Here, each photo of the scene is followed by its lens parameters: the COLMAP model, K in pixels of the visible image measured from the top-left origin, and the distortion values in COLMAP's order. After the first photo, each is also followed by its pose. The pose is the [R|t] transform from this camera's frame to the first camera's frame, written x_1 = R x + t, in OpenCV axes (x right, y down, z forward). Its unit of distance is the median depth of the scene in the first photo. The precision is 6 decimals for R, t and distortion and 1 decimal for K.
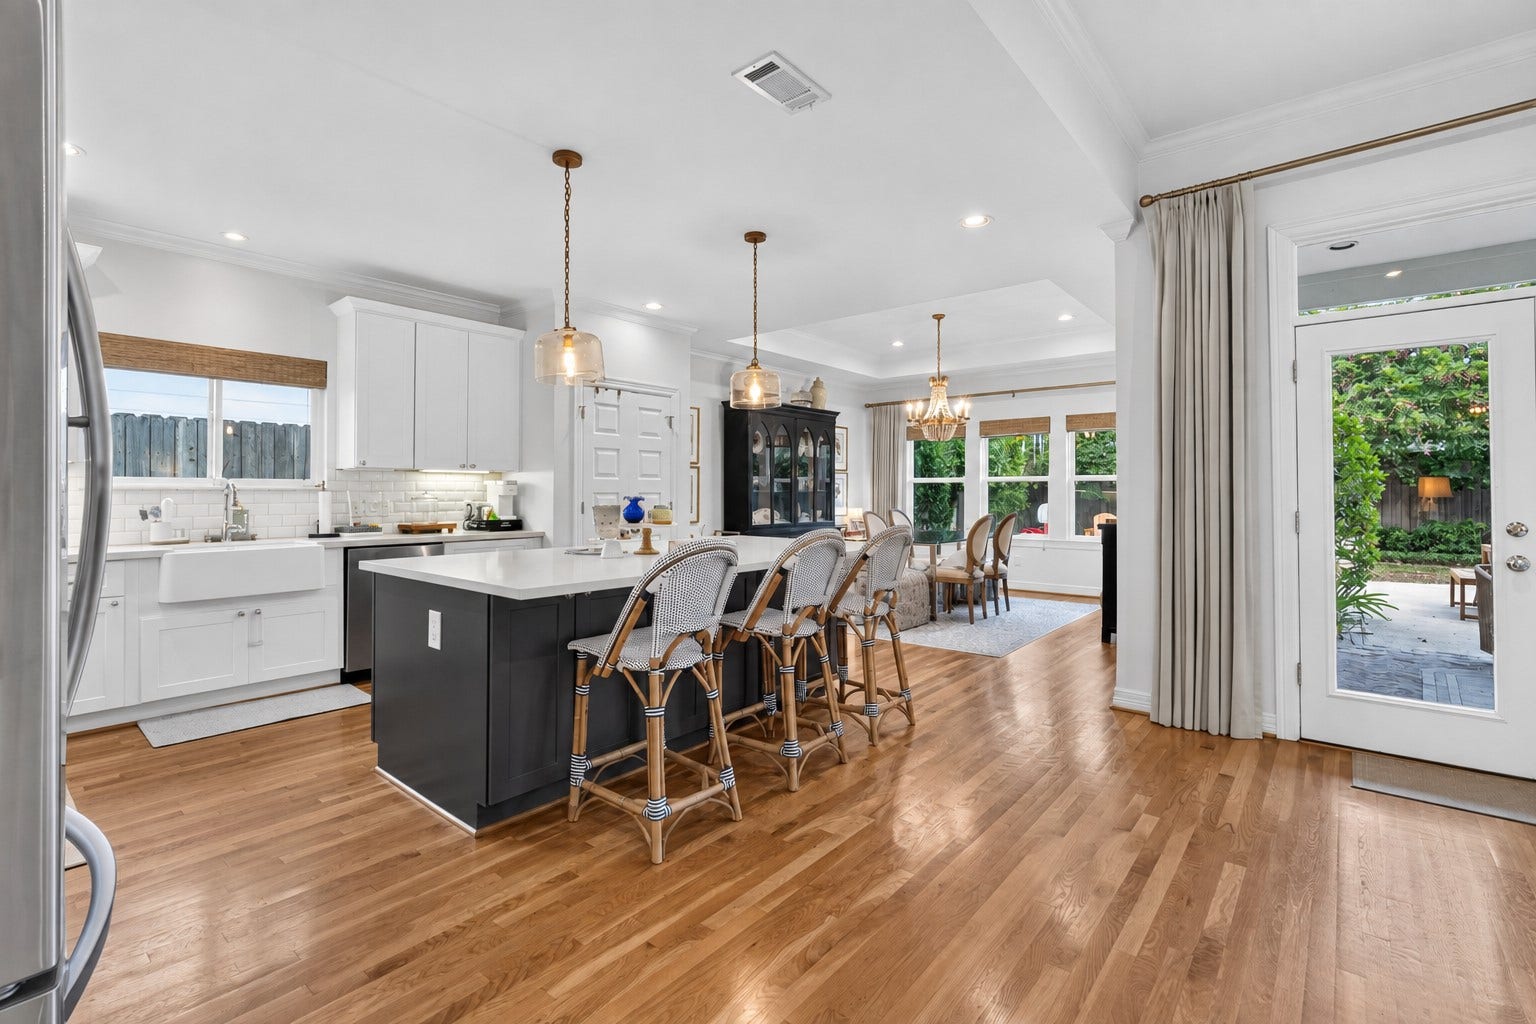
lens RADIAL K [[694.9, 0, 771.6], [0, 694.9, 488.5], [0, 0, 1]] dist [-0.000387, -0.000119]
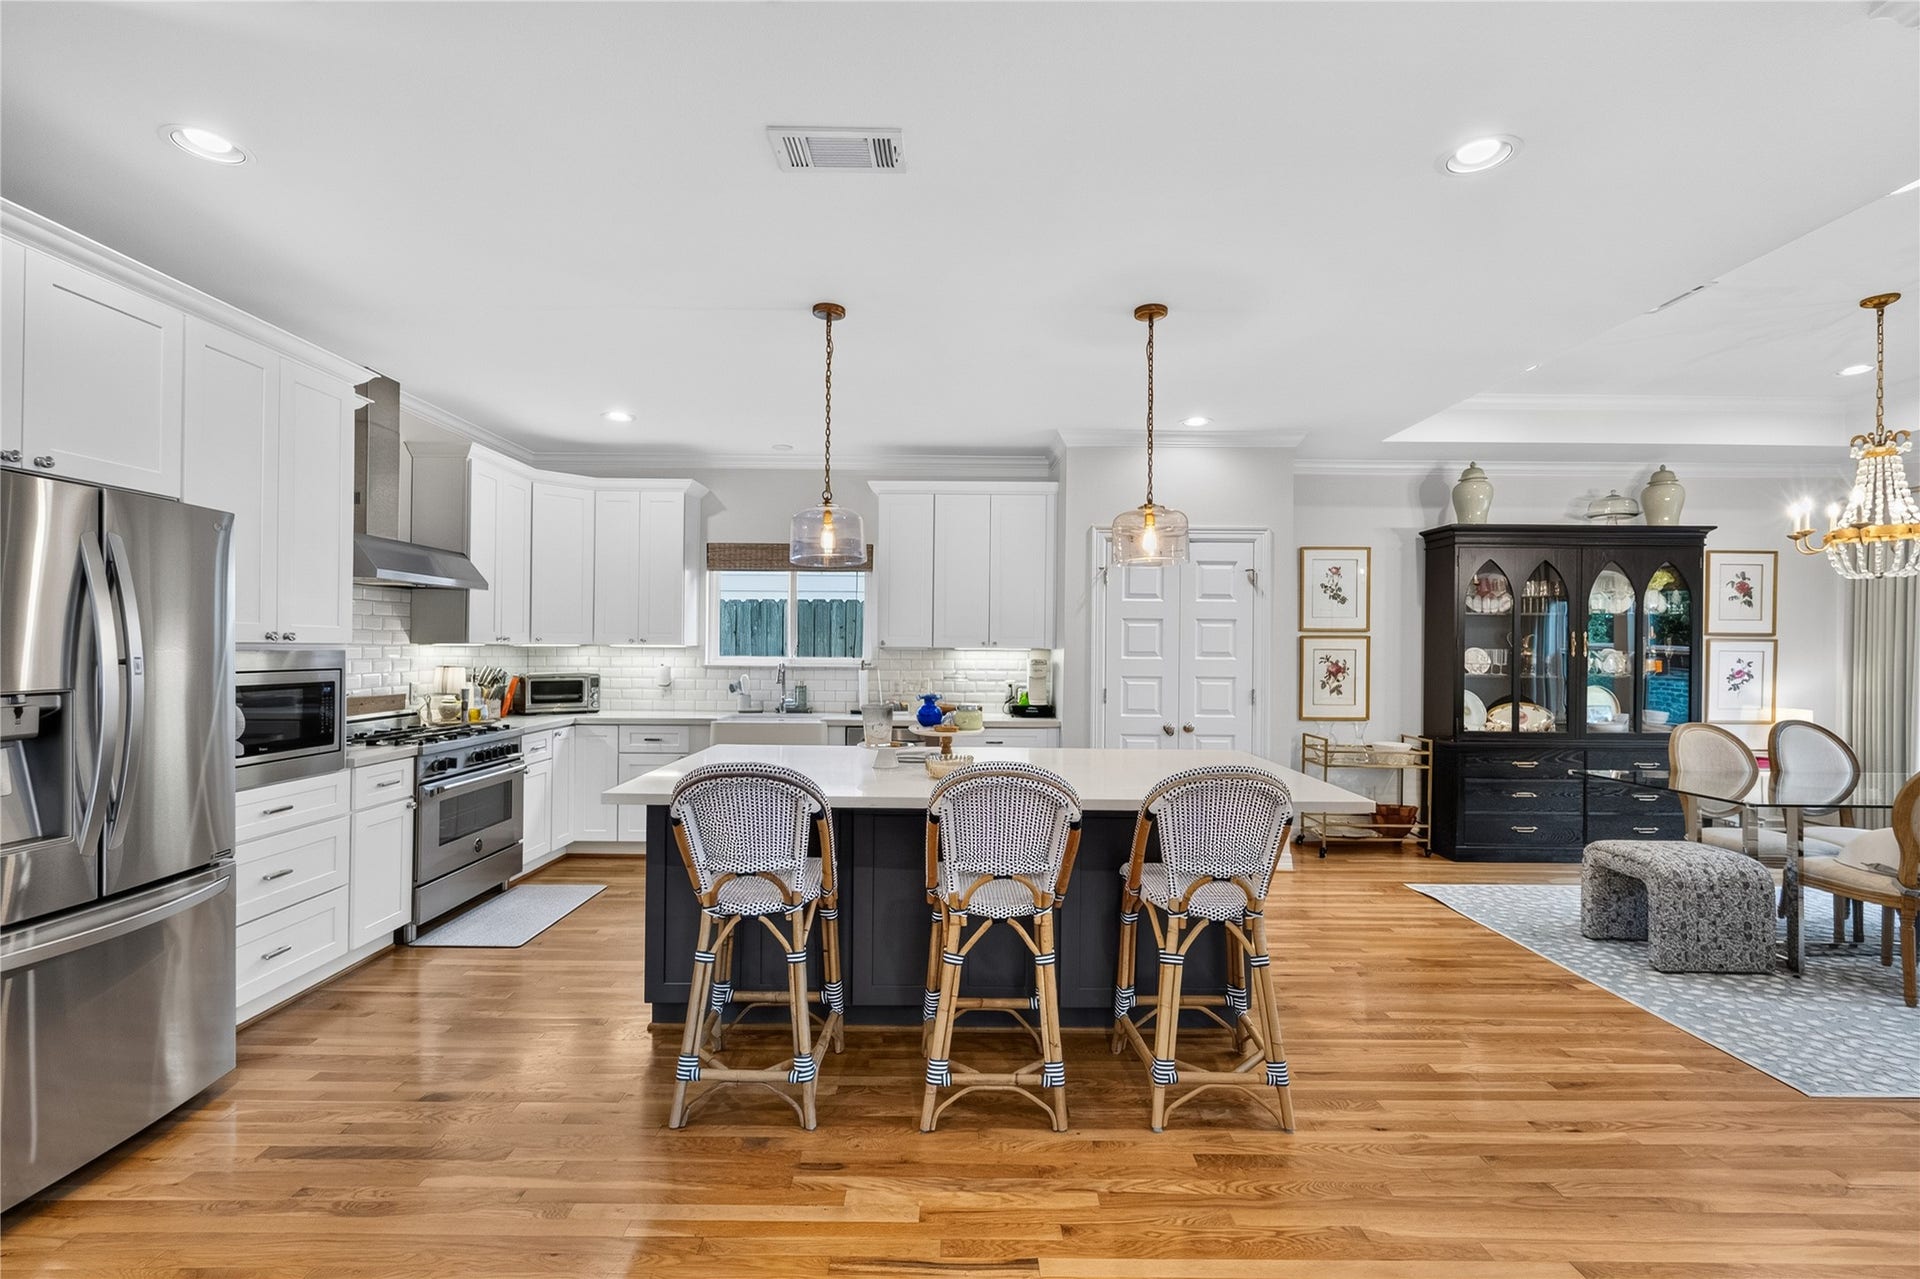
lens RADIAL K [[862.6, 0, 960.0], [0, 862.6, 639.5], [0, 0, 1]] dist [0.000001, 0.000178]
pose [[0.638187, -0.001129, -0.769880, 0.431152], [-0.003362, 0.999985, -0.004253, -0.034957], [0.769874, 0.005303, 0.638174, 0.276050]]
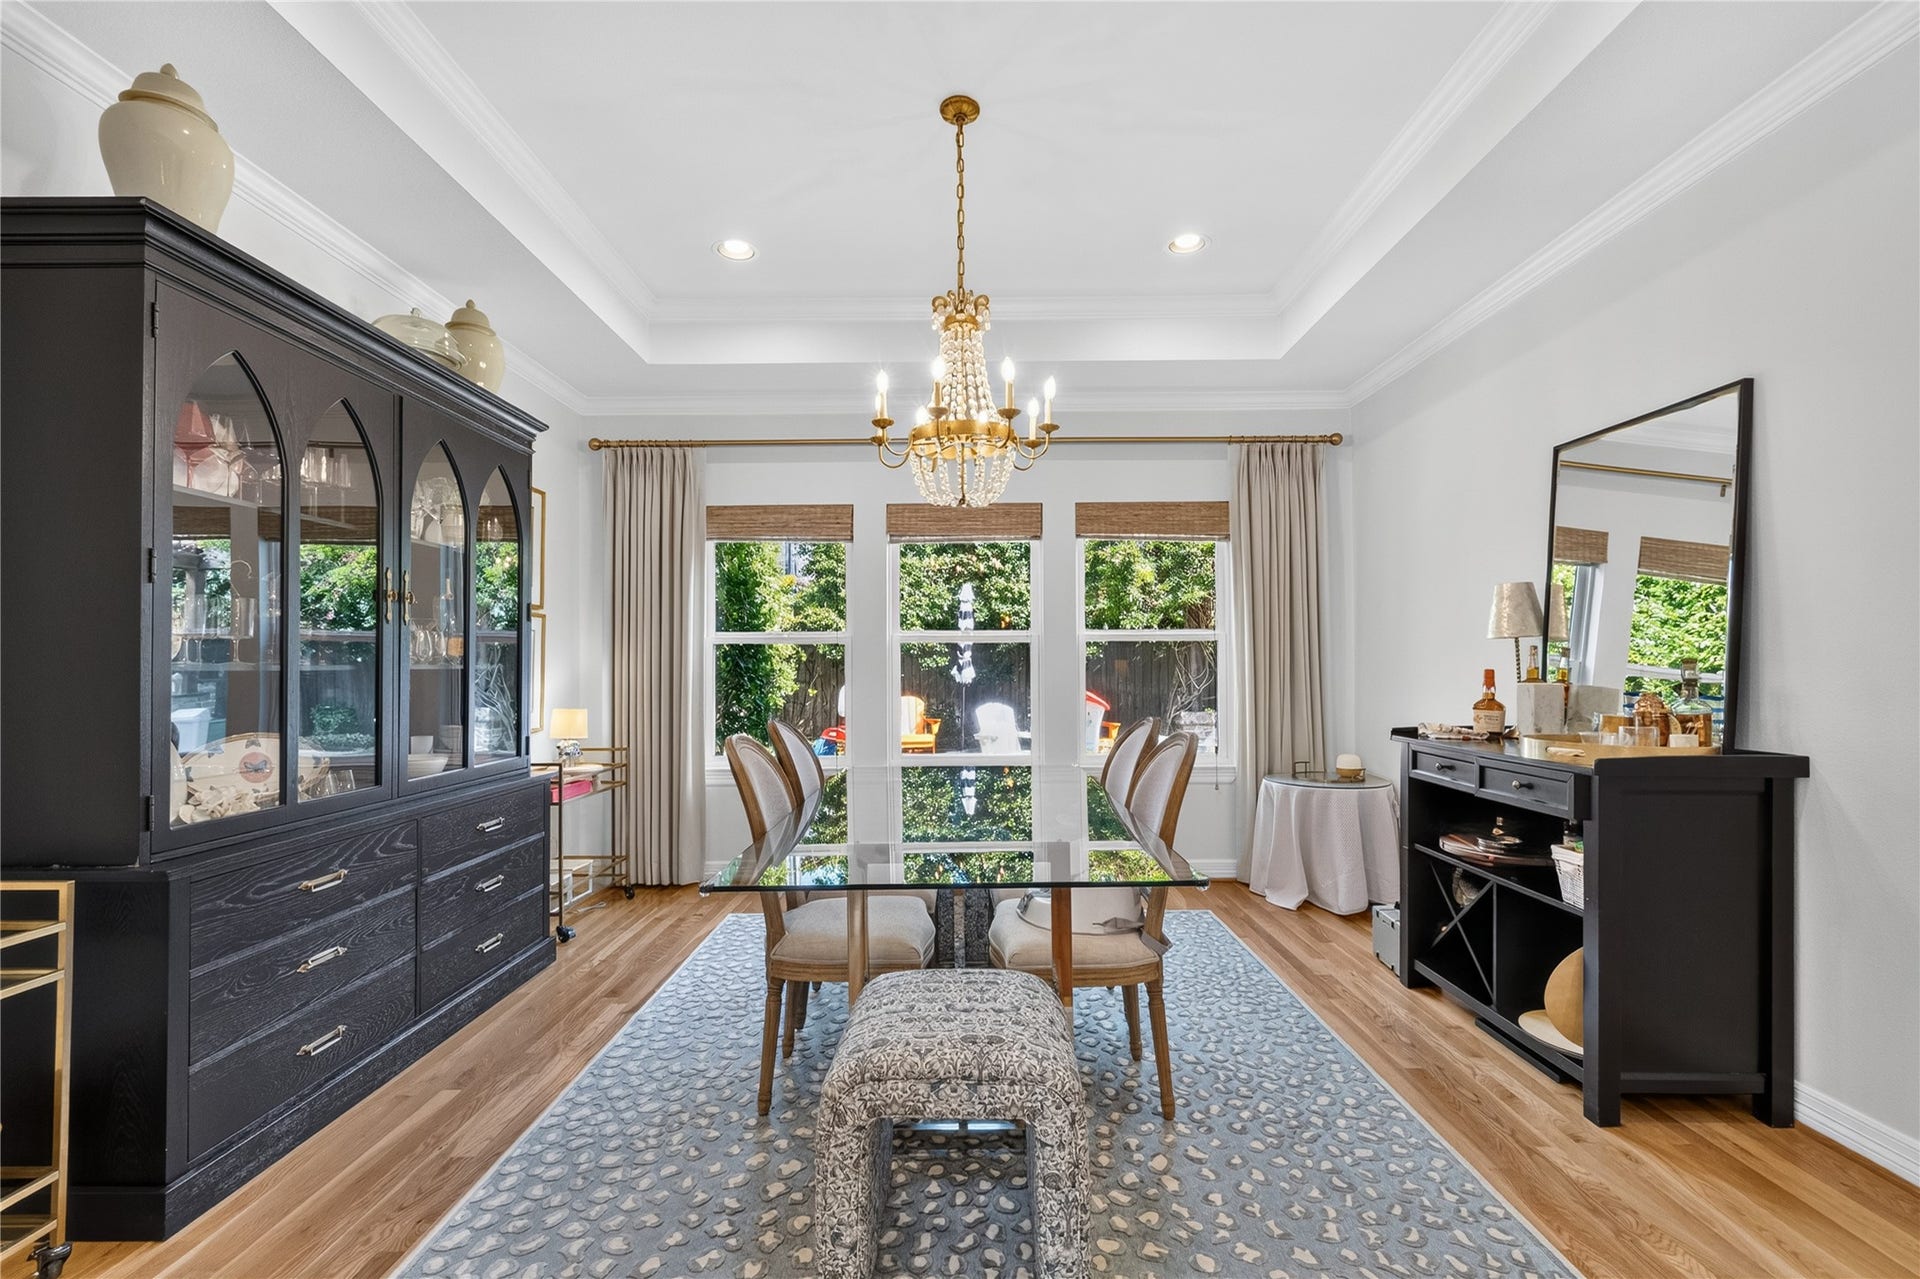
lens RADIAL K [[852.4, 0, 969.6], [0, 852.4, 661.5], [0, 0, 1]] dist [-0.000401, 0.000113]
pose [[0.777159, -0.000950, 0.629303, -0.001535], [-0.000393, 0.999998, 0.001995, 0.004161], [-0.629304, -0.001798, 0.777157, 1.027994]]
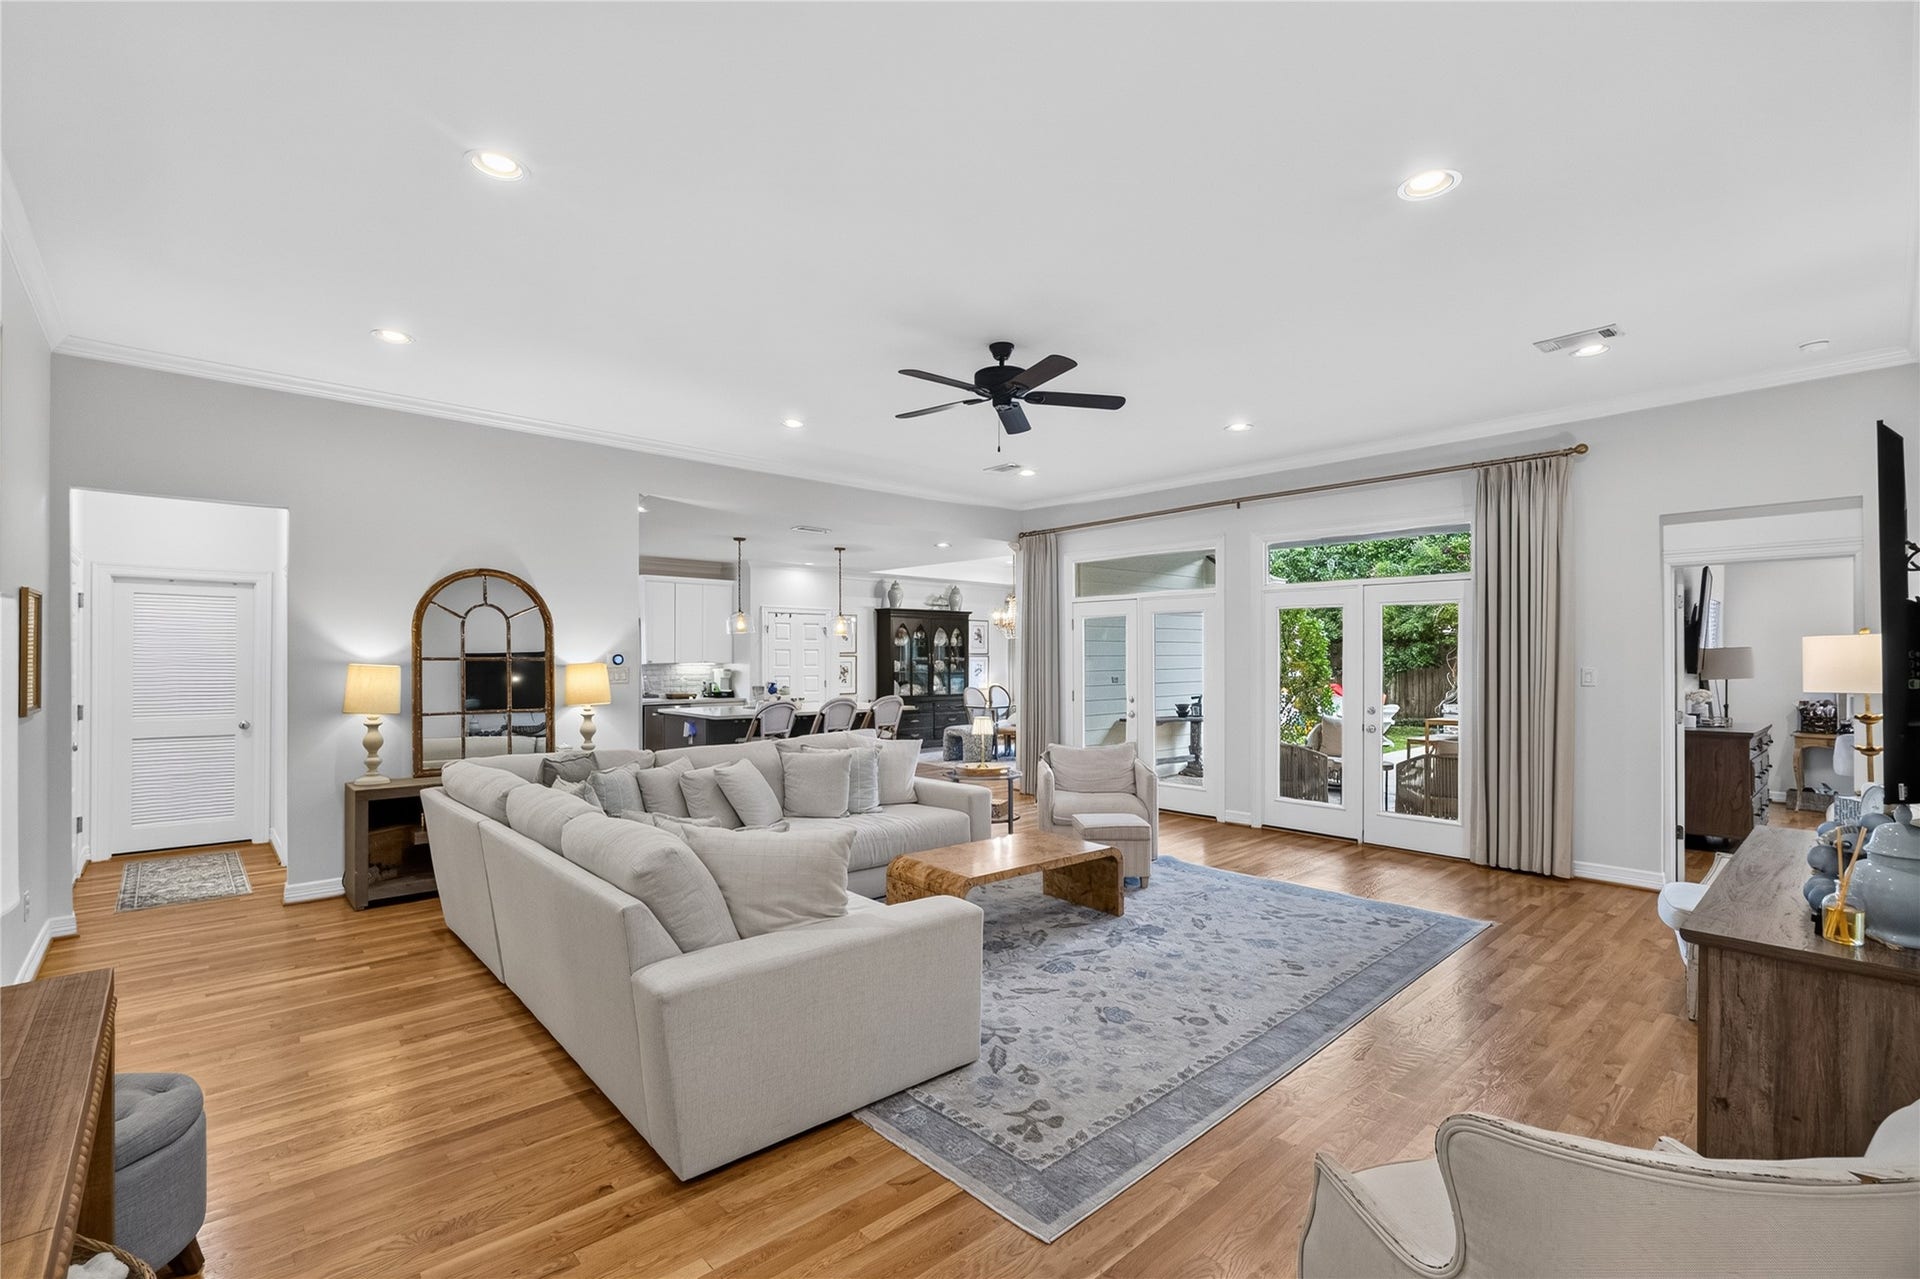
lens RADIAL K [[852.4, 0, 969.6], [0, 852.4, 661.5], [0, 0, 1]] dist [-0.000401, 0.000113]
pose [[0.992149, 0.001444, -0.125050, 0.548766], [0.000119, 0.999922, 0.012490, -0.062846], [0.125058, -0.012407, 0.992072, -1.156283]]
